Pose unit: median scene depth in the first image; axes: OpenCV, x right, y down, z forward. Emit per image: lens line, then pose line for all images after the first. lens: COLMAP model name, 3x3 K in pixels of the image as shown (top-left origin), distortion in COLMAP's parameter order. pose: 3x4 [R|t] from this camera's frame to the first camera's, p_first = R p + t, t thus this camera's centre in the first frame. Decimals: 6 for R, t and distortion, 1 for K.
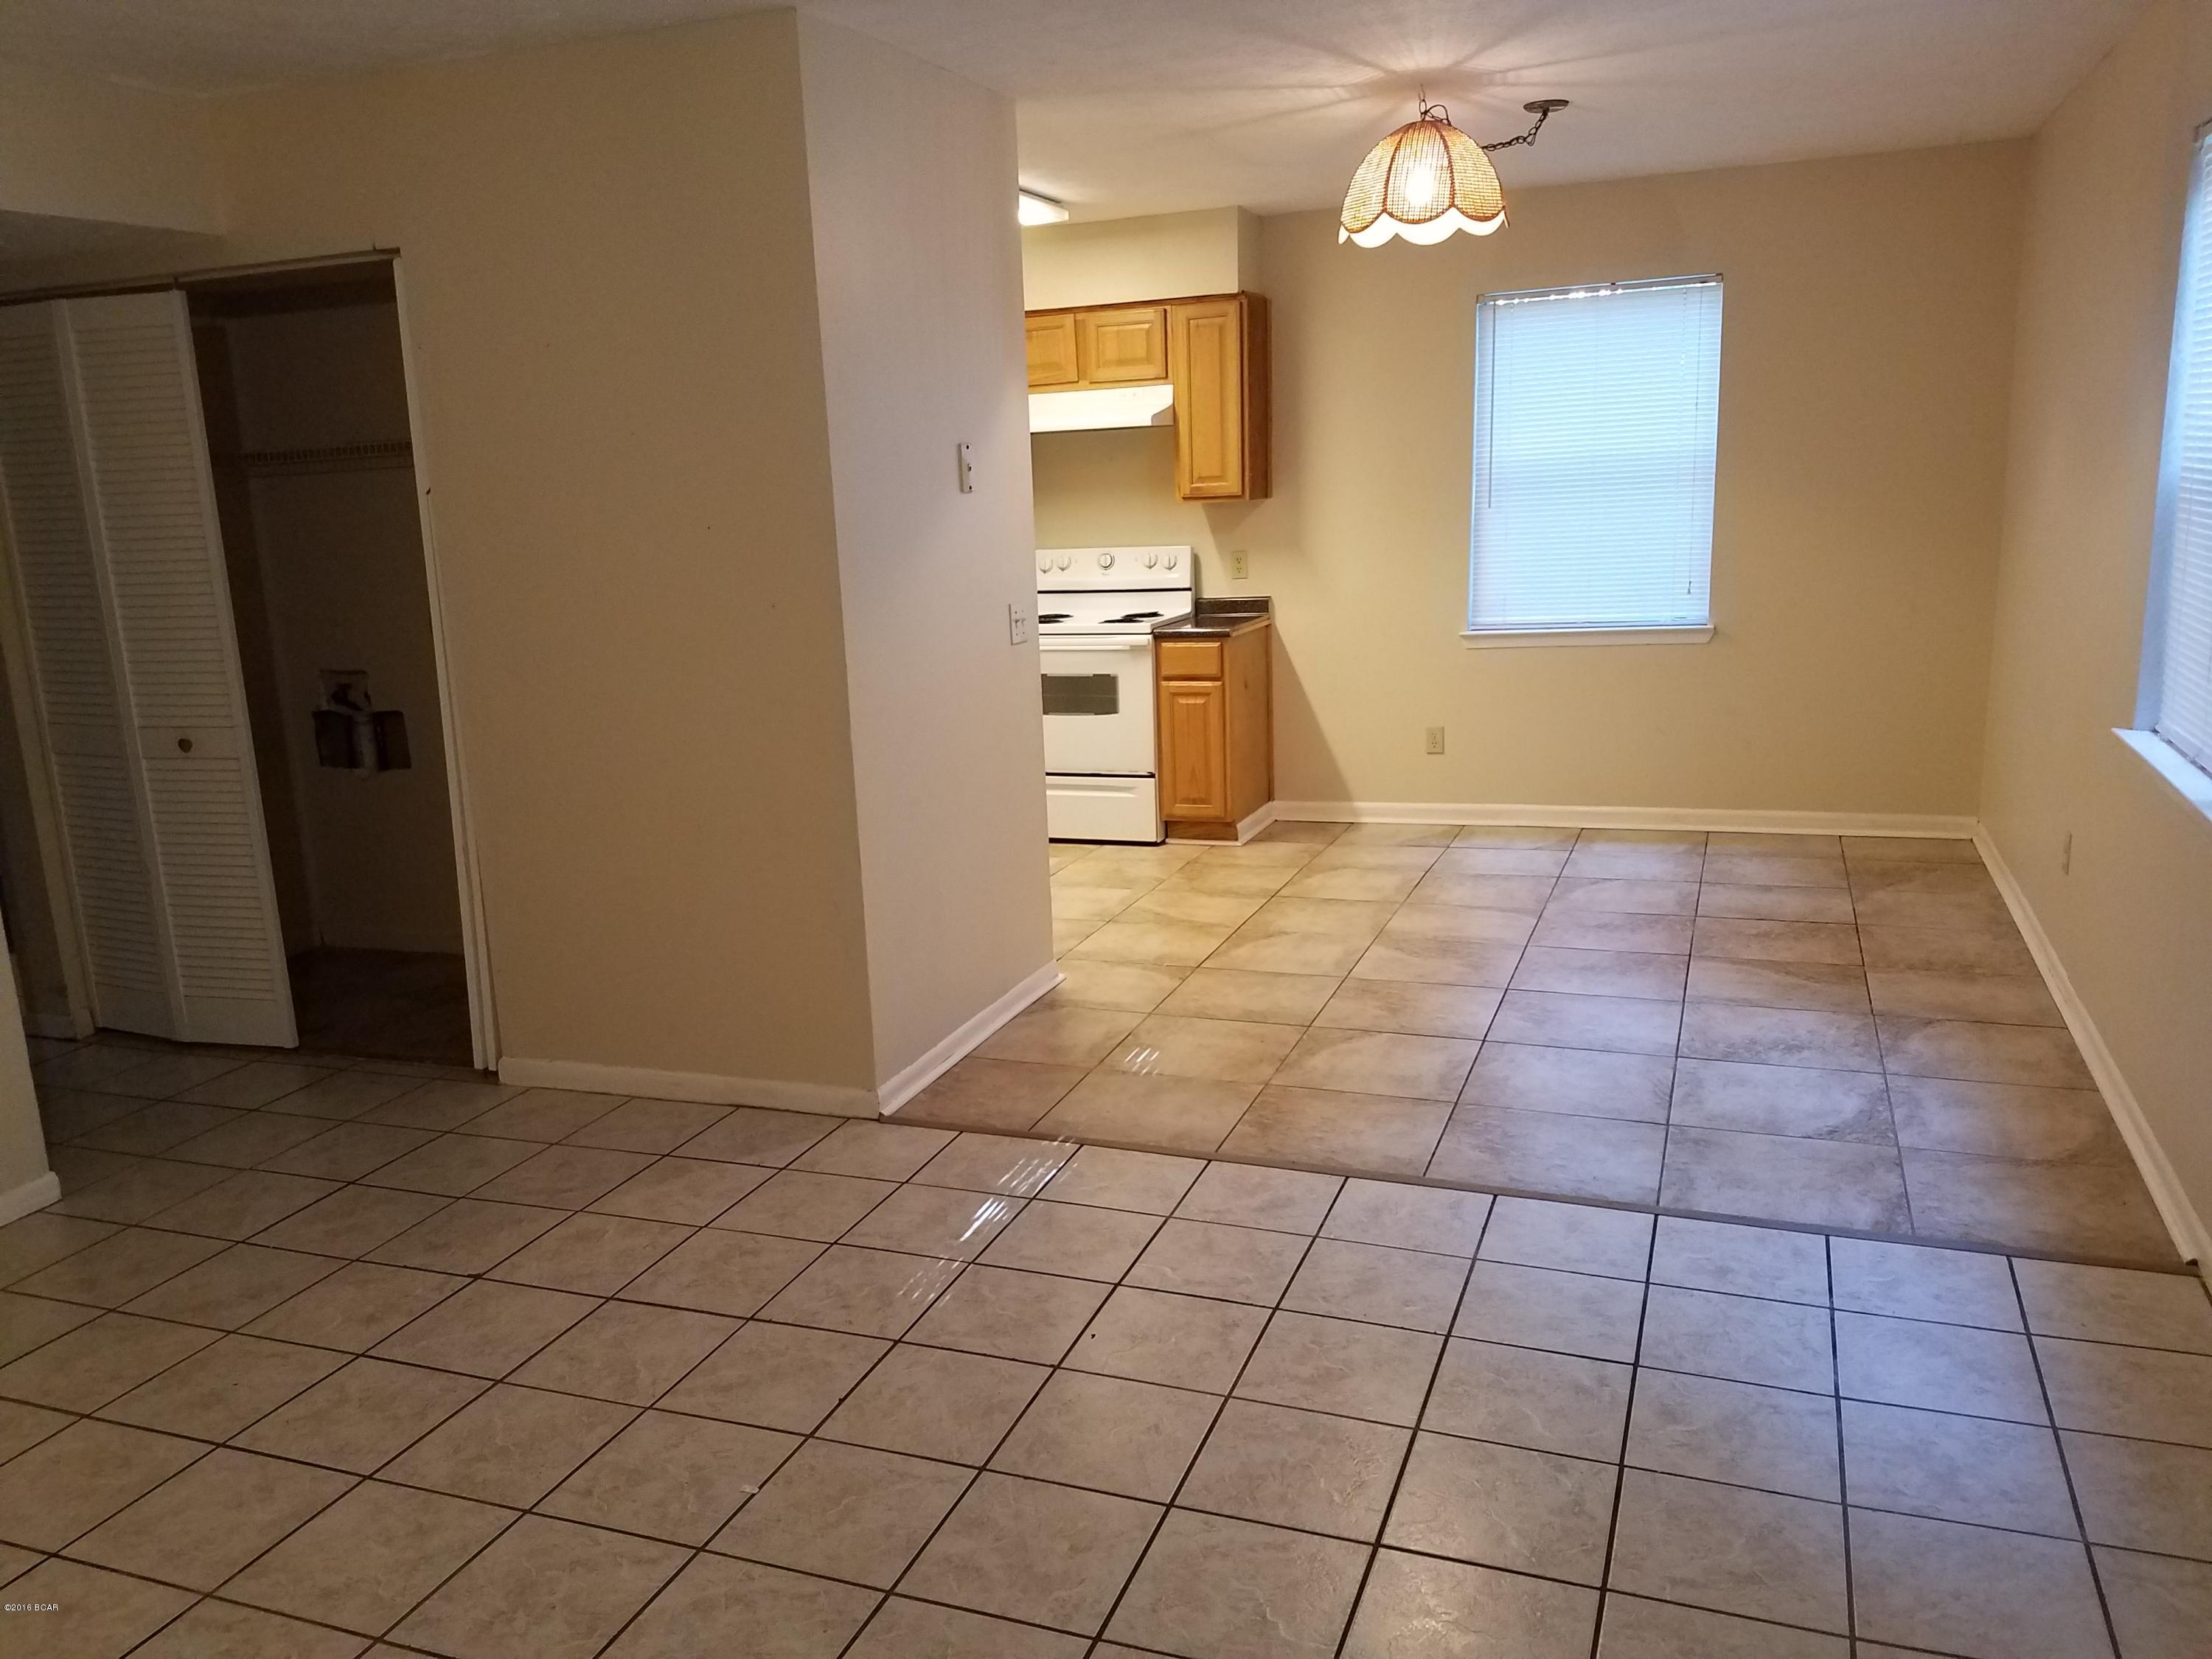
lens RADIAL K [[1677.3, 0, 1108.3], [0, 1677.3, 824.5], [0, 0, 1]] dist [0.273293, -0.482300]
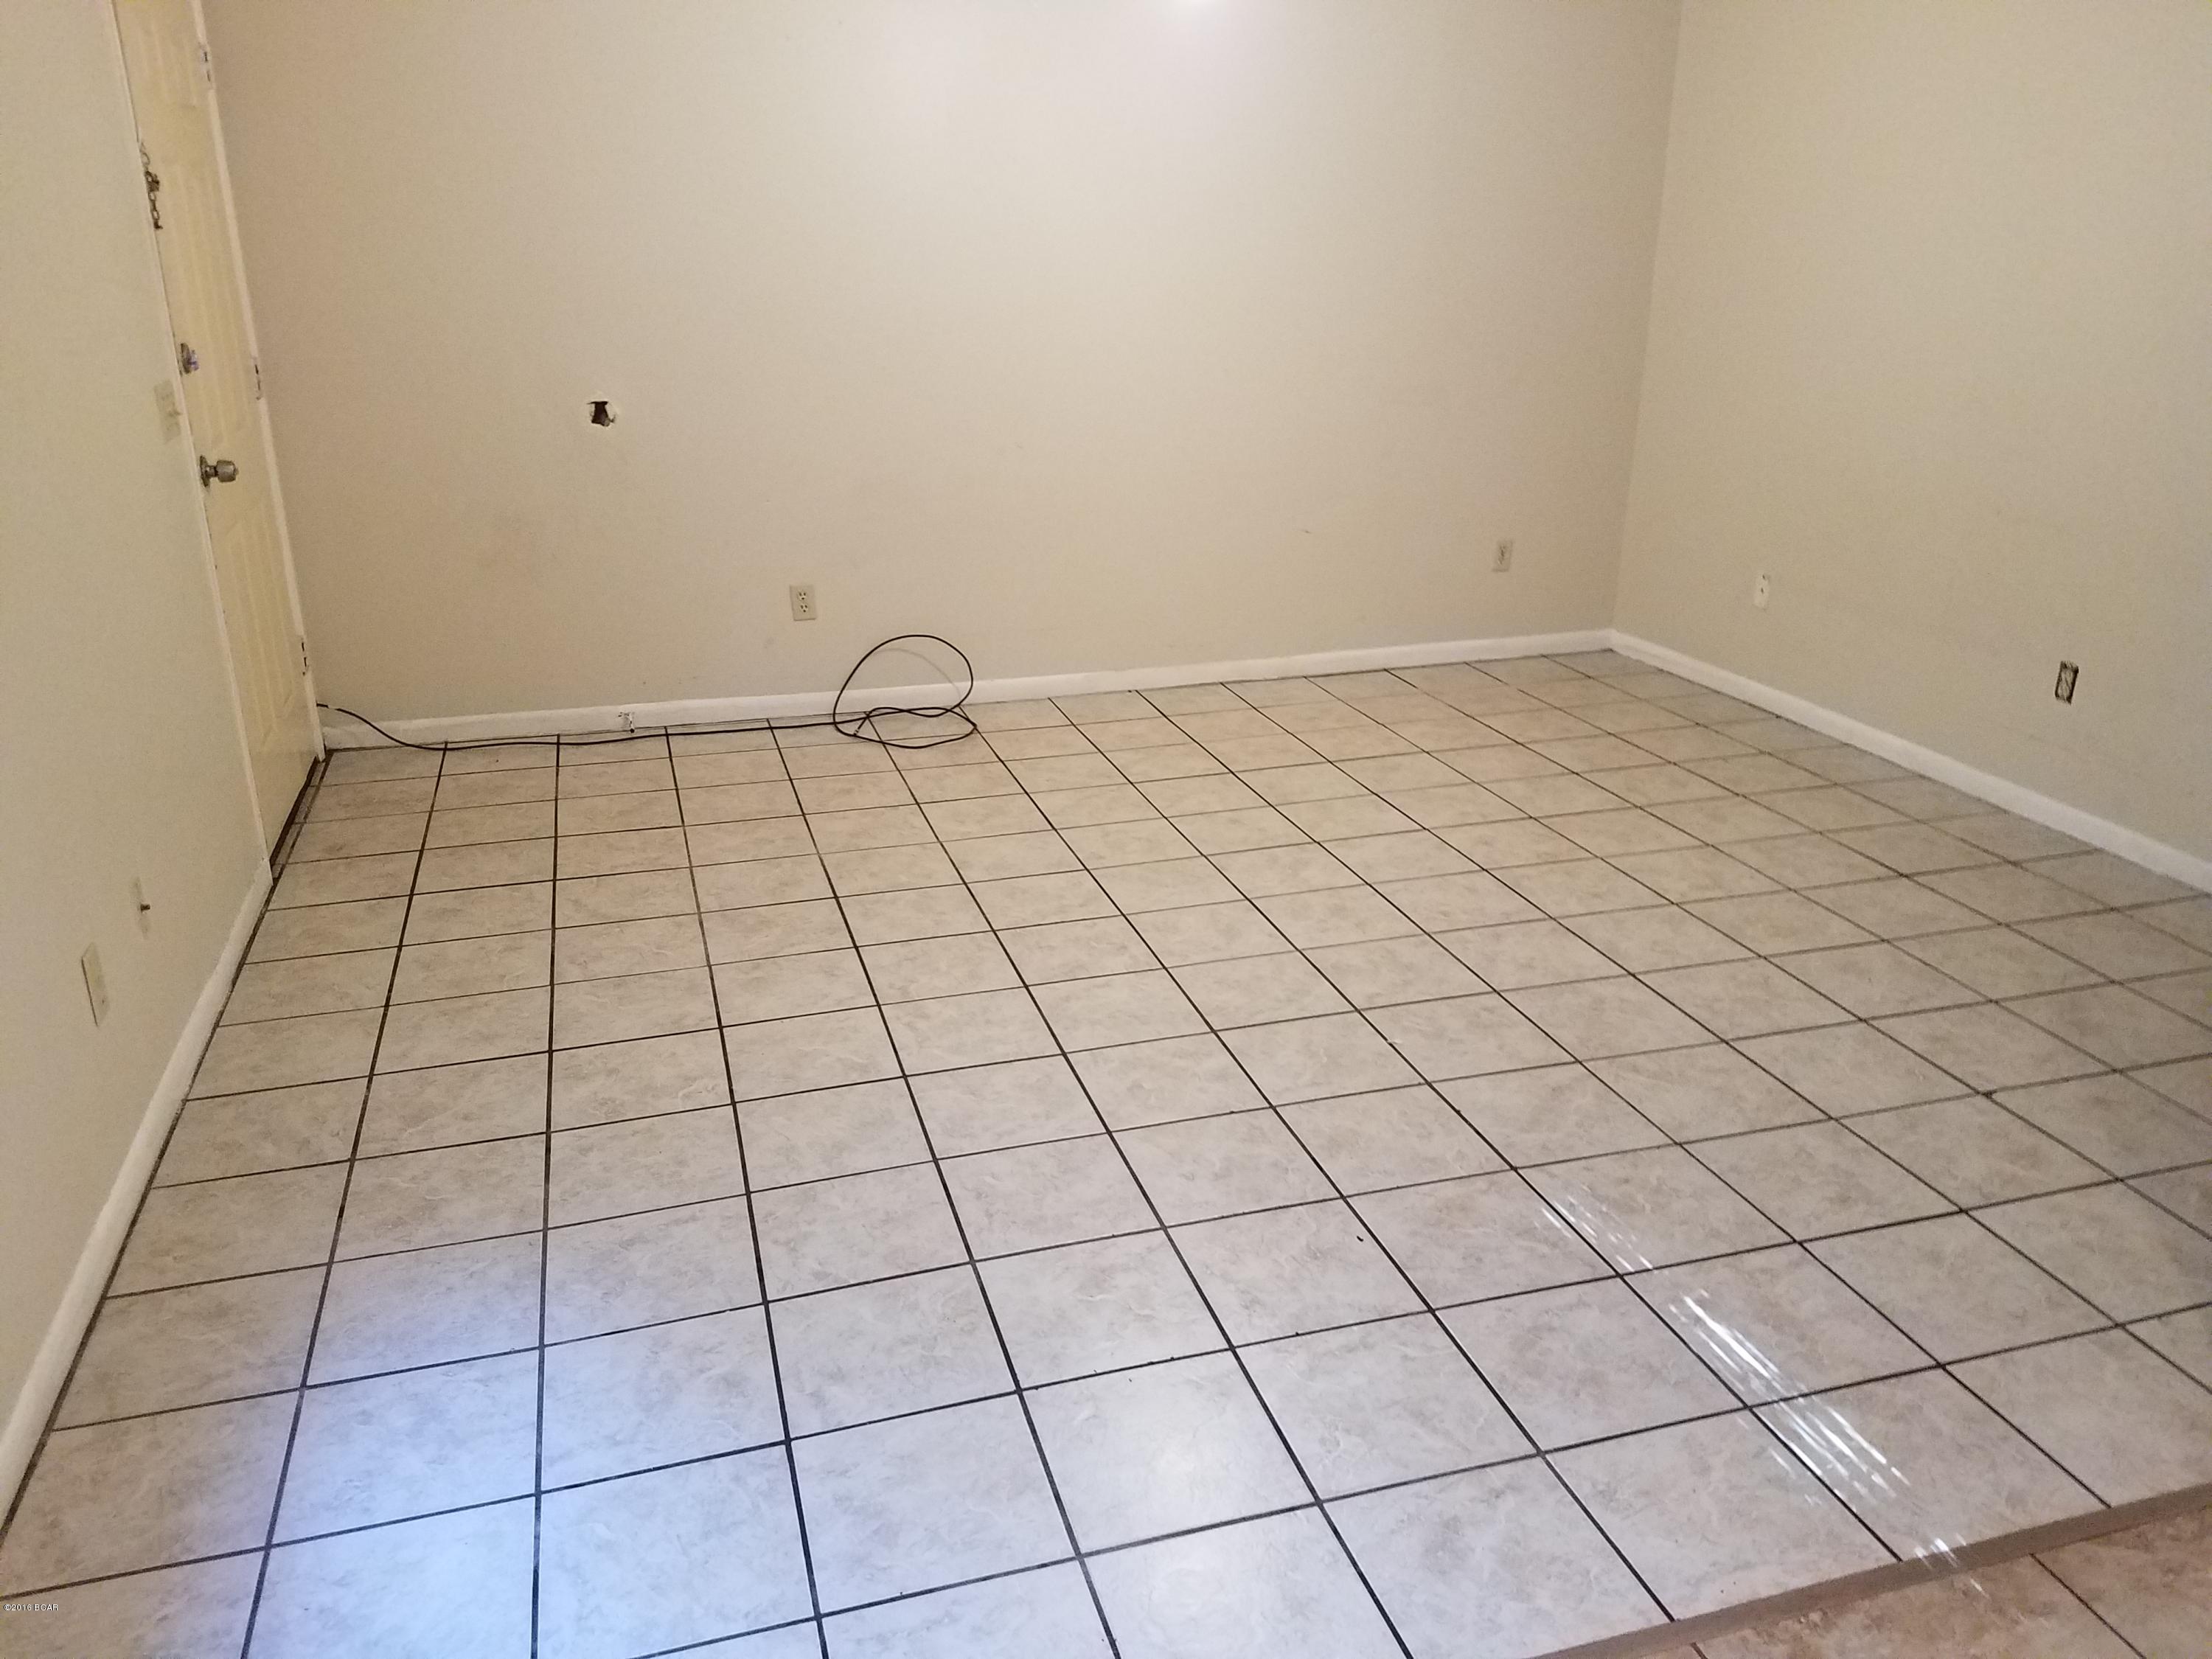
lens RADIAL K [[1677.3, 0, 1108.3], [0, 1677.3, 824.5], [0, 0, 1]] dist [0.273293, -0.482300]
pose [[-0.795955, 0.245552, -0.553317, 0.549110], [-0.090667, 0.855369, 0.510022, -0.330324], [0.598528, 0.456123, -0.658572, 1.466367]]
